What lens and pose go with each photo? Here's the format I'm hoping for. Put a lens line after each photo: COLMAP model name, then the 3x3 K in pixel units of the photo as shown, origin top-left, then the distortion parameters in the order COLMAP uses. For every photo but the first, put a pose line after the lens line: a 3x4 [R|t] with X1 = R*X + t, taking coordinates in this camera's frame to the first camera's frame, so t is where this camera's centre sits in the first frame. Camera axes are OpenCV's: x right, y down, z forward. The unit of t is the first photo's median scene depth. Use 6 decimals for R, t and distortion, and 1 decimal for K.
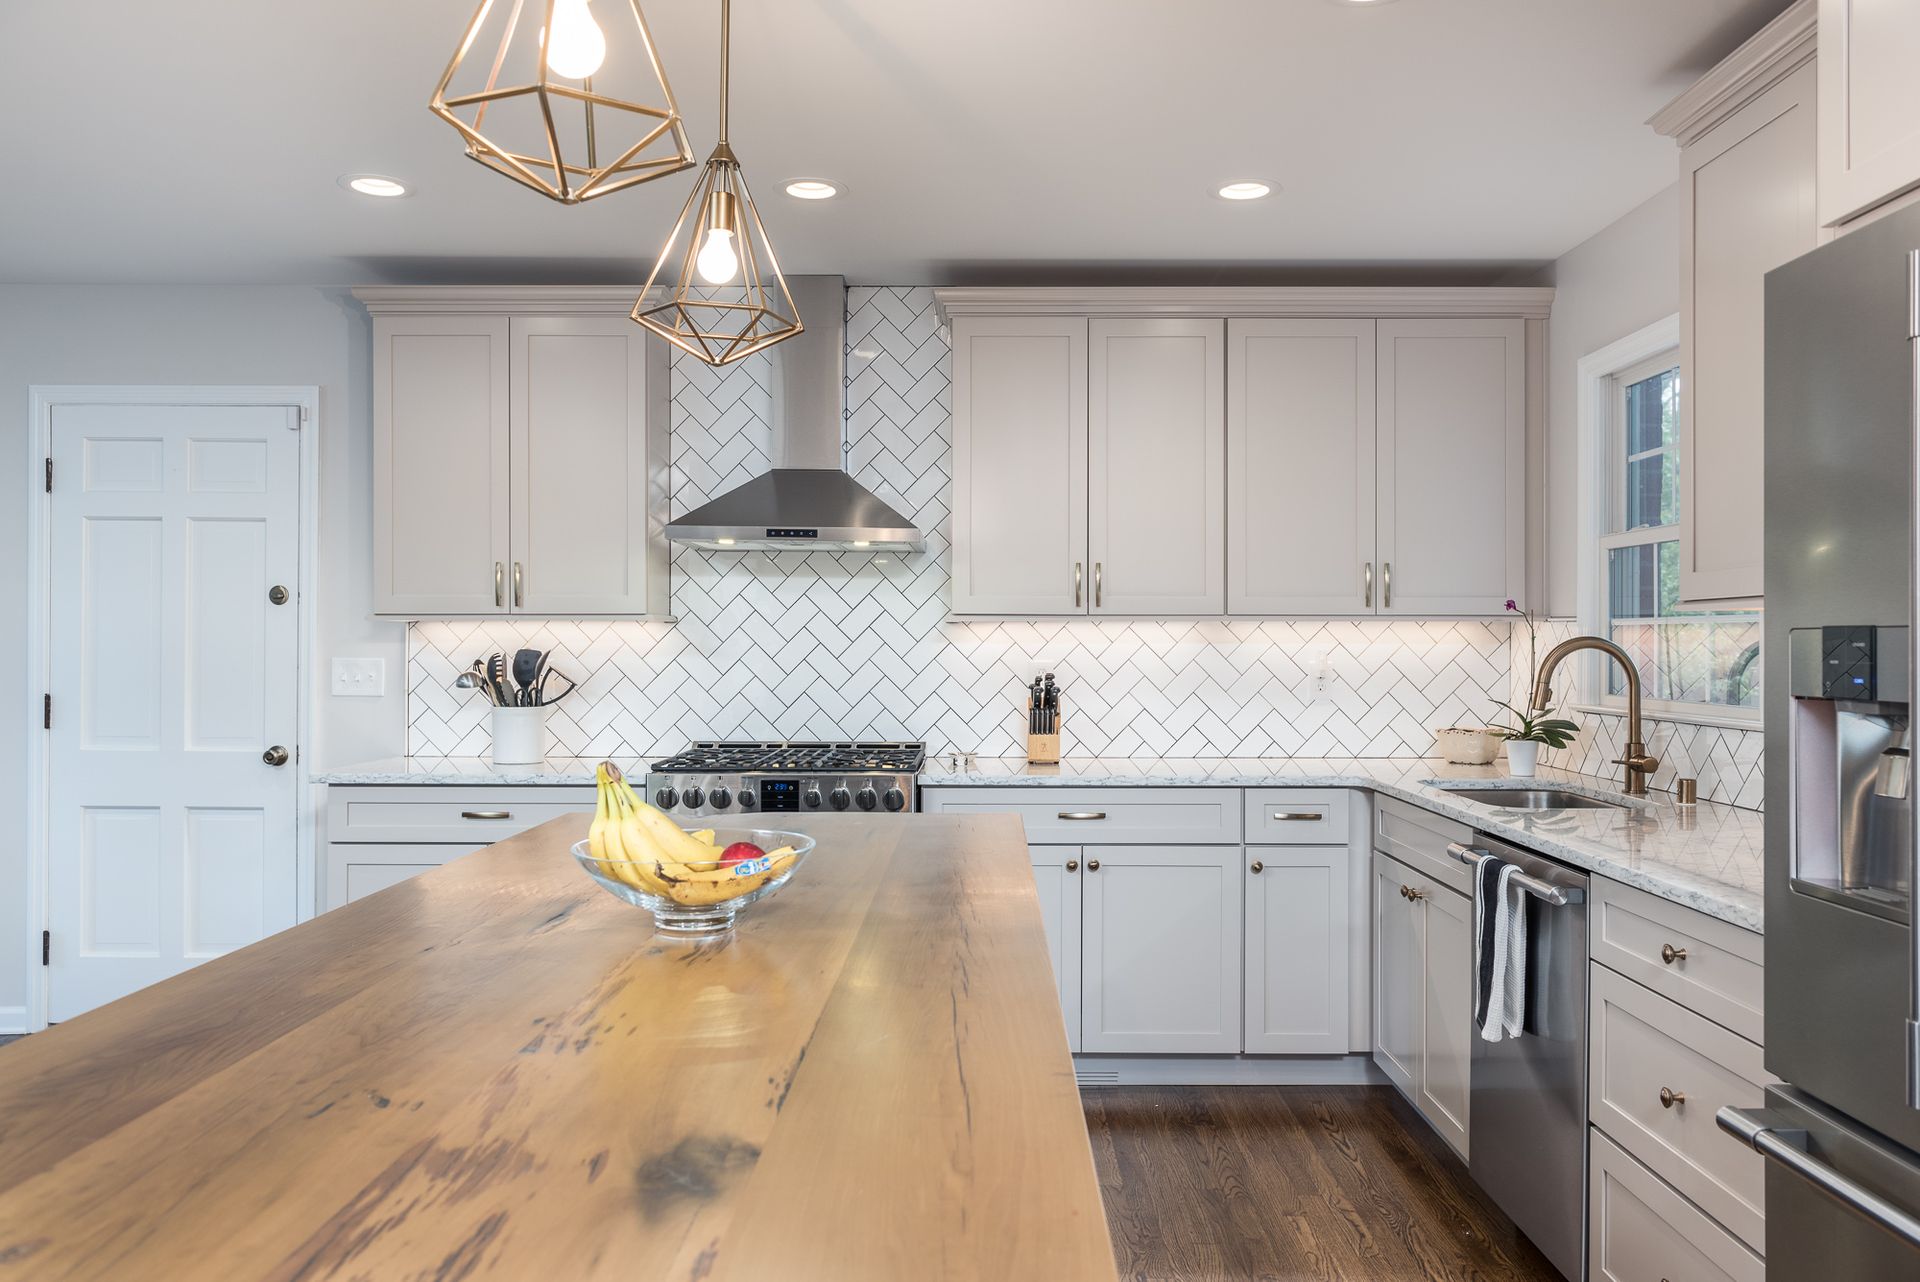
lens RADIAL K [[1467.3, 0, 960.0], [0, 1467.3, 641.0], [0, 0, 1]] dist [0.006664, 0.001171]
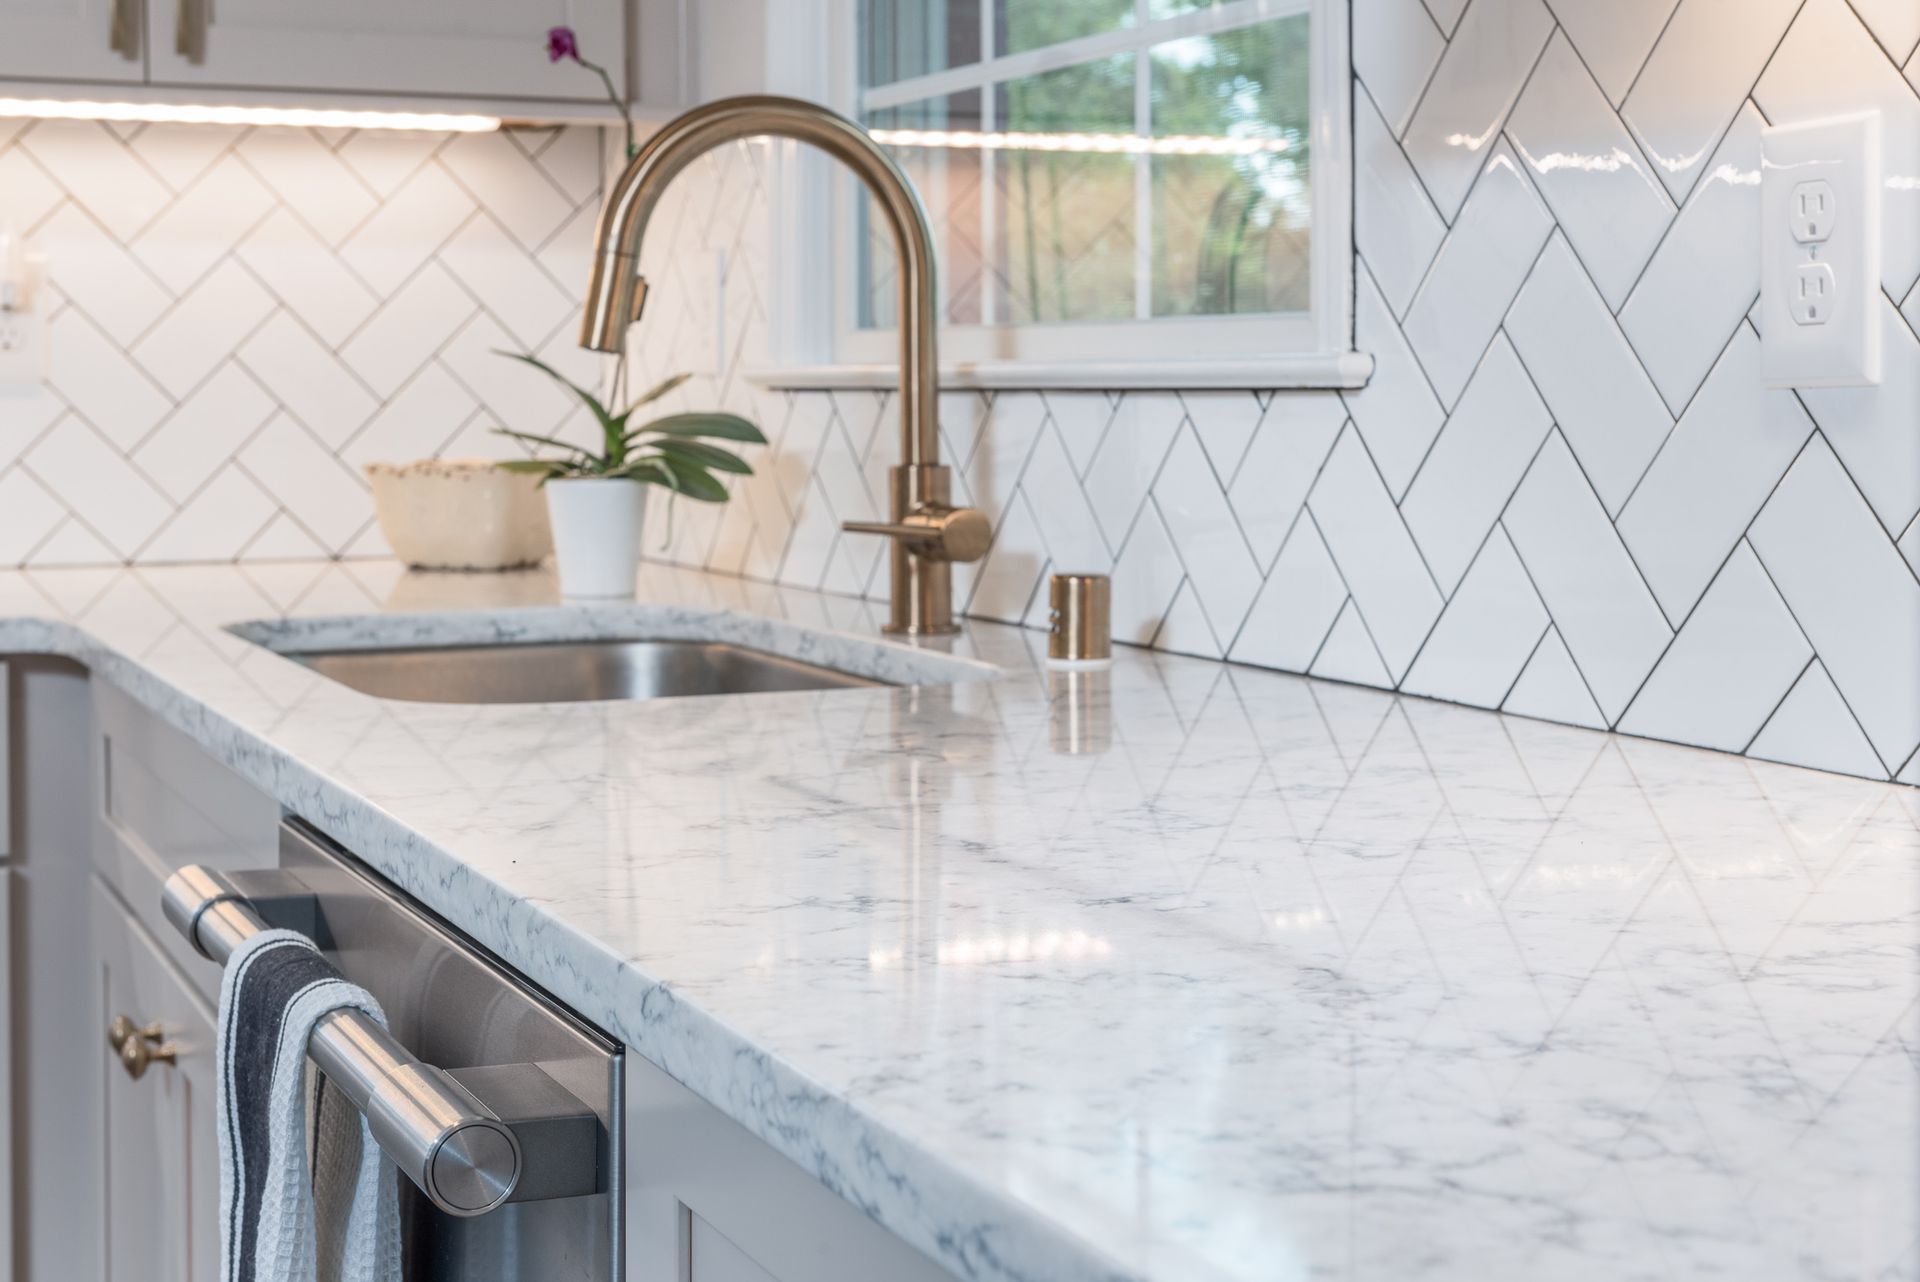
lens RADIAL K [[2989.7, 0, 960.0], [0, 2989.7, 641.0], [0, 0, 1]] dist [-0.126734, 0.000725]
pose [[0.910054, -0.040436, 0.412512, 0.192180], [0.002832, 0.995813, 0.091366, 0.043975], [-0.414480, -0.081980, 0.906359, 0.397421]]
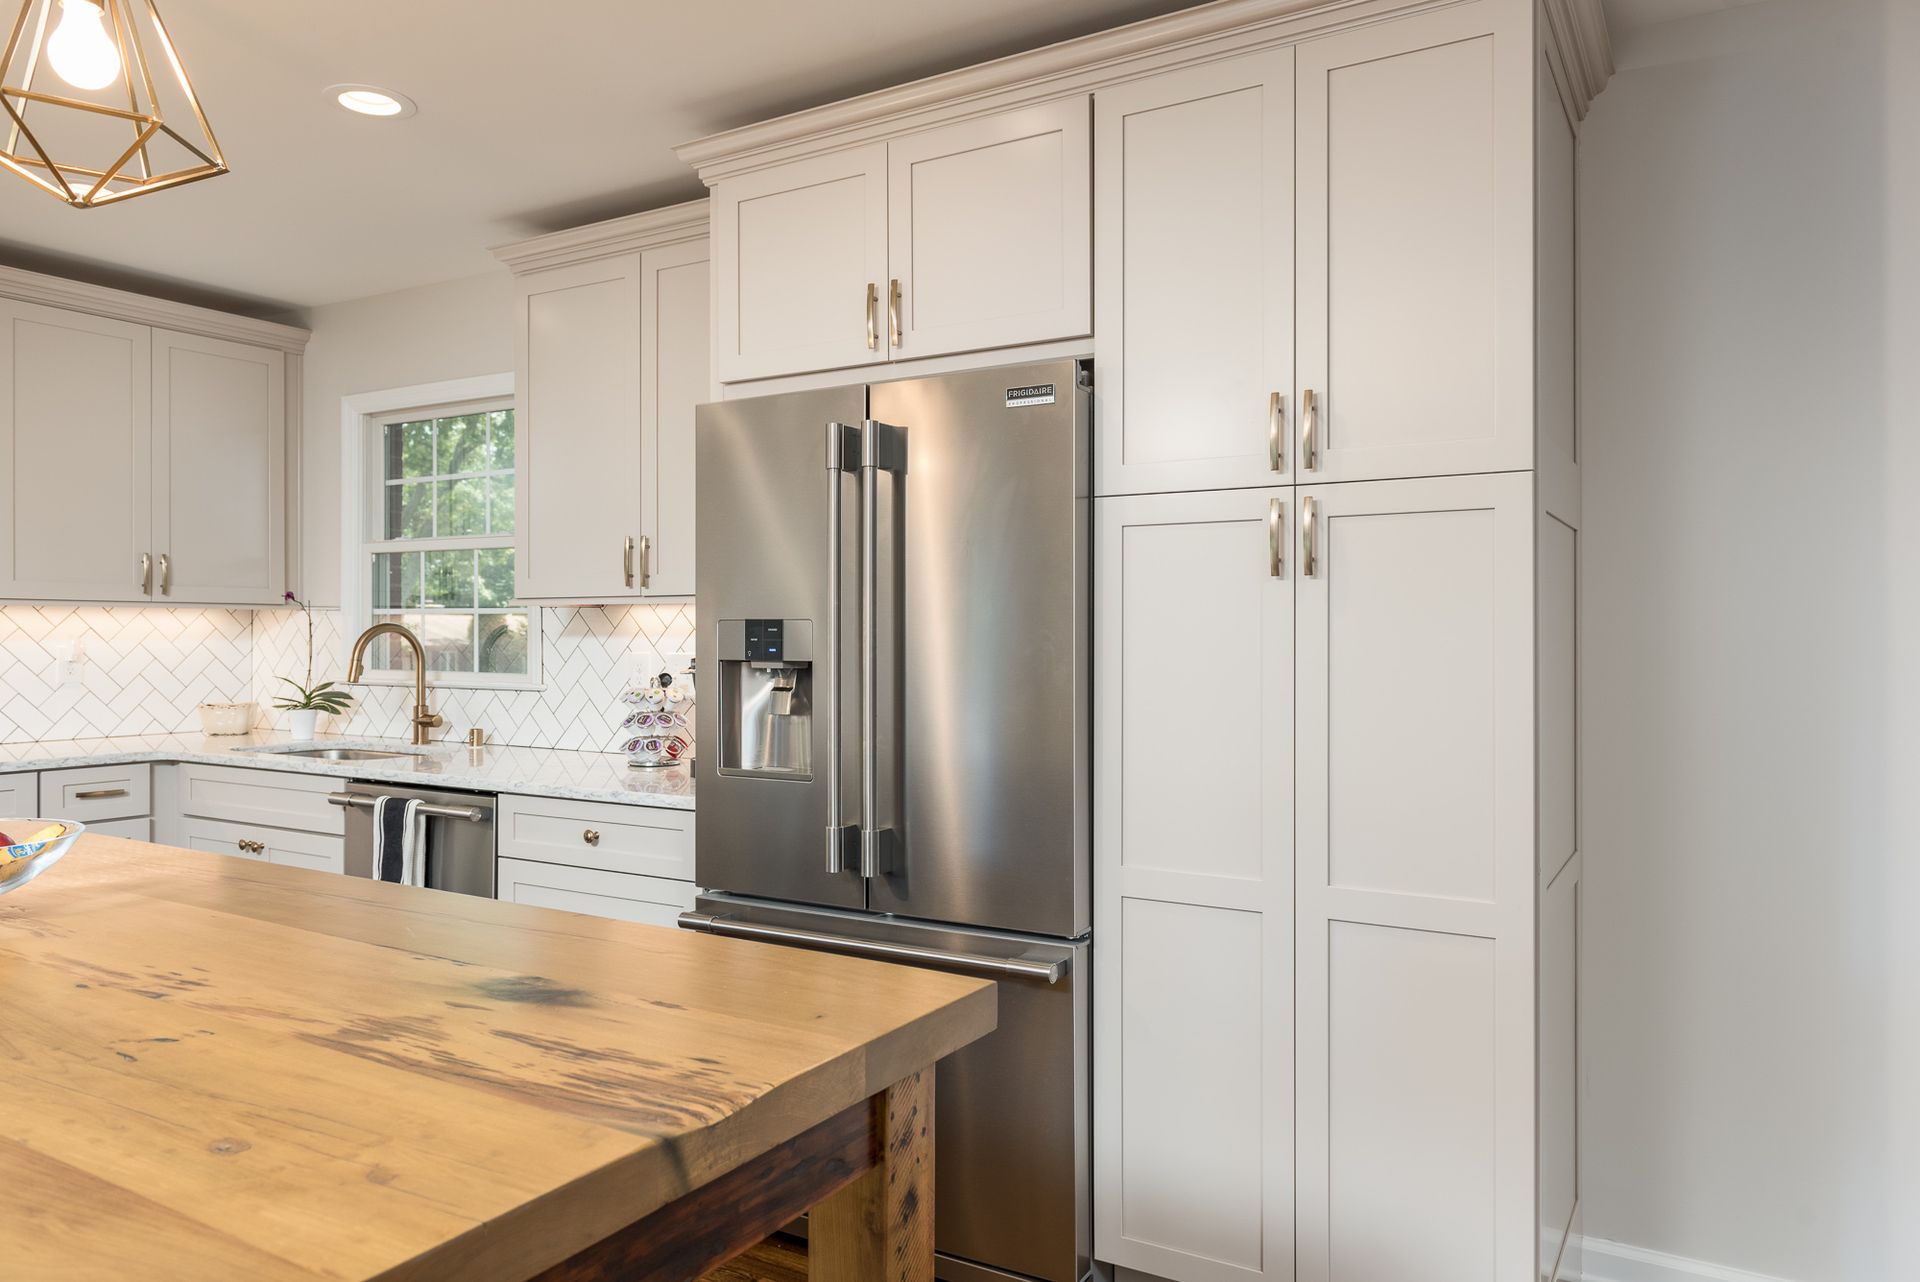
lens RADIAL K [[1317.3, 0, 960.0], [0, 1317.3, 641.0], [0, 0, 1]] dist [-0.002012, 0.000783]
pose [[0.514327, -0.006967, 0.857566, -0.259779], [-0.002590, 0.999950, 0.009676, -0.000014], [-0.857590, -0.007198, 0.514283, -0.007907]]
